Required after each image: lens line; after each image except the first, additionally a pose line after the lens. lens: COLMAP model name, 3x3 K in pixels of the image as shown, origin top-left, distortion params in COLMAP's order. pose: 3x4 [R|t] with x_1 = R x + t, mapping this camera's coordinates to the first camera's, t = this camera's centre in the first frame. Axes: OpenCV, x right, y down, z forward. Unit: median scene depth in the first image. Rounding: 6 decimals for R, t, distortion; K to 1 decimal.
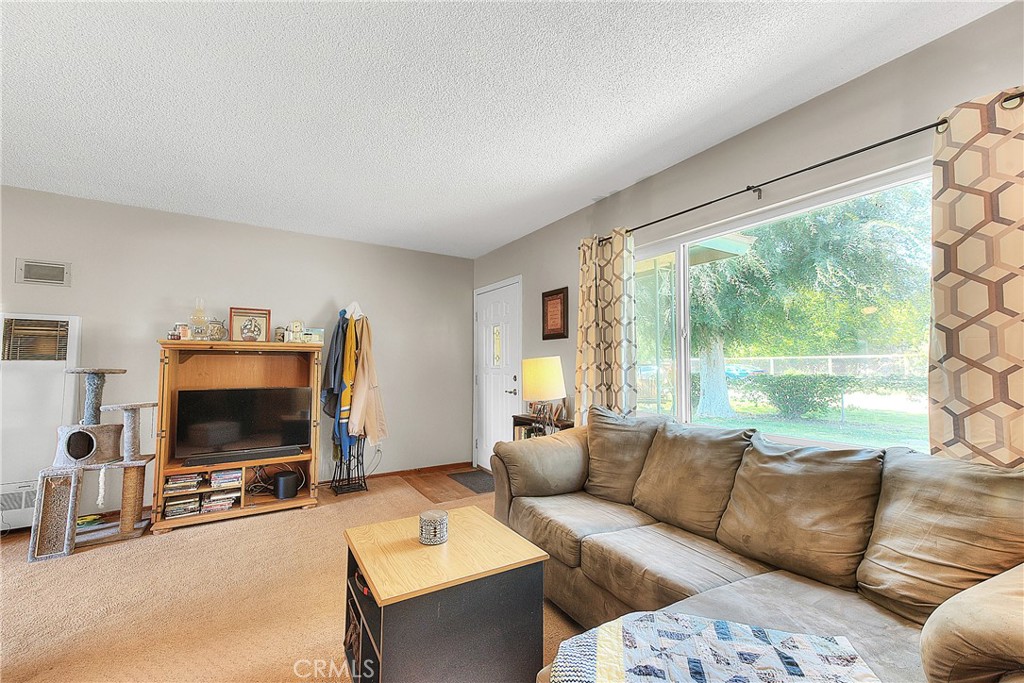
lens RADIAL K [[415.4, 0, 512.0], [0, 415.4, 341.5], [0, 0, 1]] dist [0.015771, -0.000437]
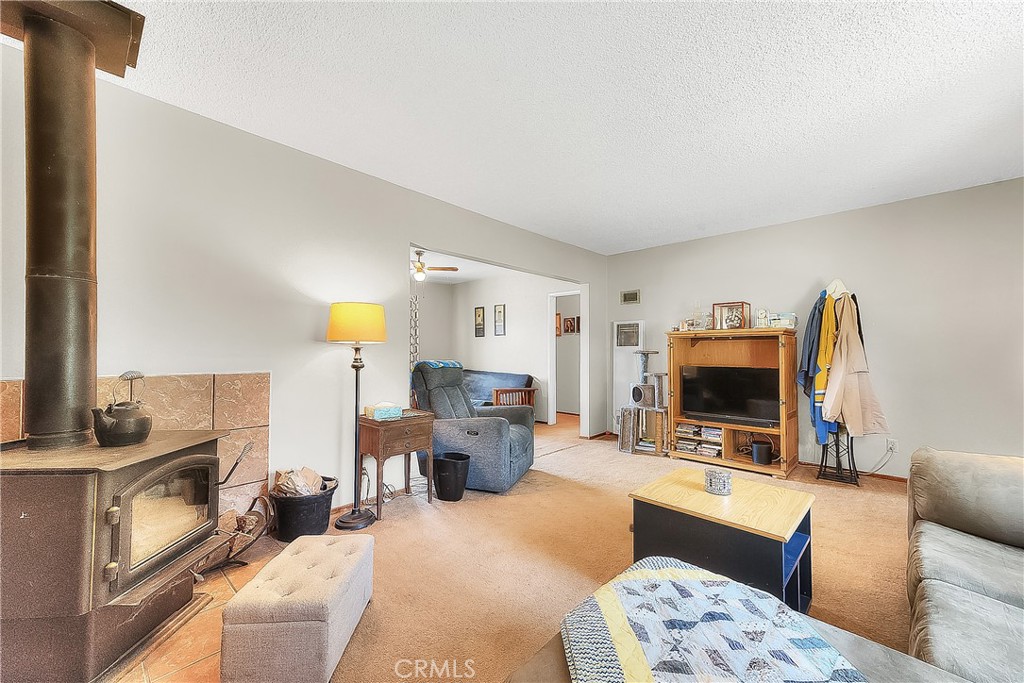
lens RADIAL K [[403.2, 0, 502.8], [0, 403.2, 344.8], [0, 0, 1]] dist [0.021695, -0.000173]
pose [[0.237312, -0.014918, -0.971319, 0.410532], [0.059403, 0.998234, -0.000818, 0.008198], [0.969616, -0.057506, 0.237779, 0.070160]]
